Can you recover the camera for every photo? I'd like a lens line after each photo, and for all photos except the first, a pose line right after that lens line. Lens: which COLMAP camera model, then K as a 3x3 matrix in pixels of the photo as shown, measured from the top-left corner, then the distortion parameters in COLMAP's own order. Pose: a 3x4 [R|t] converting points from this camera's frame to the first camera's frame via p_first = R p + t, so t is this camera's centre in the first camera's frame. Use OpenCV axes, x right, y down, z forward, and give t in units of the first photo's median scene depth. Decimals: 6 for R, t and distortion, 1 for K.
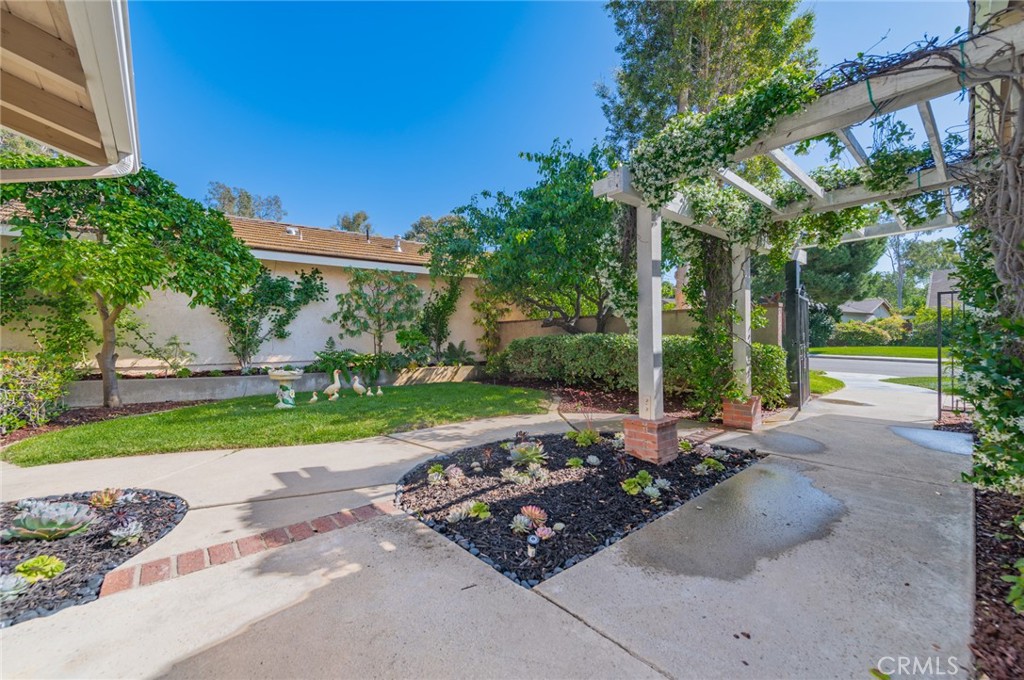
lens RADIAL K [[402.7, 0, 510.3], [0, 402.7, 341.5], [0, 0, 1]] dist [0.017464, -0.003182]
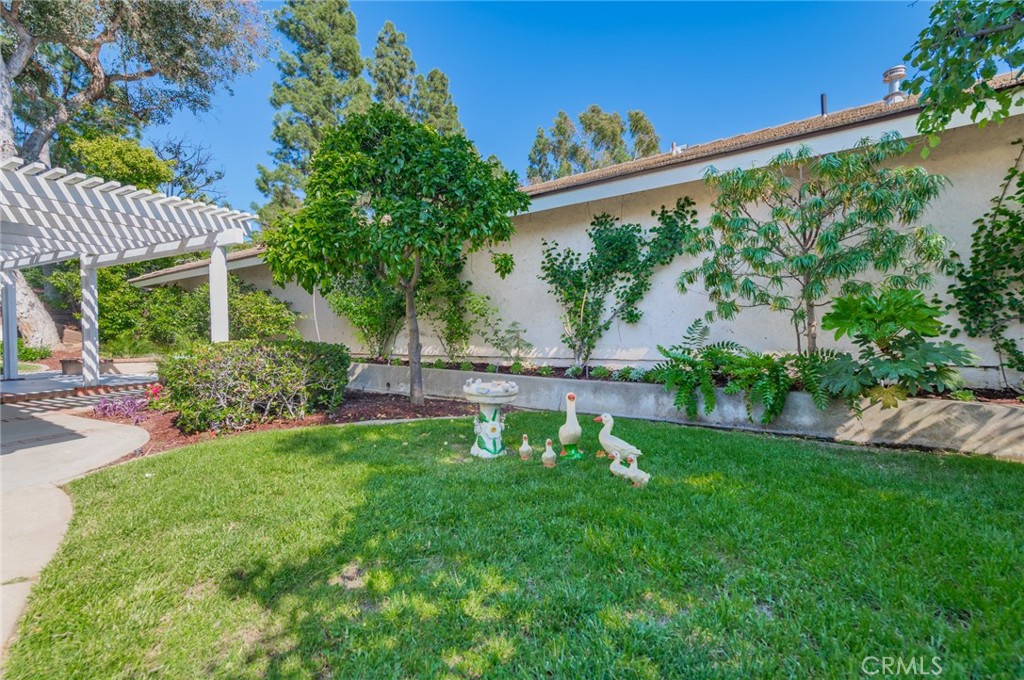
lens RADIAL K [[432.2, 0, 512.7], [0, 432.2, 333.9], [0, 0, 1]] dist [0.013698, 0.000076]
pose [[0.387796, 0.009094, -0.921700, -0.015598], [0.008890, 0.999868, 0.013606, -0.000980], [0.921702, -0.013470, 0.387664, 0.563406]]
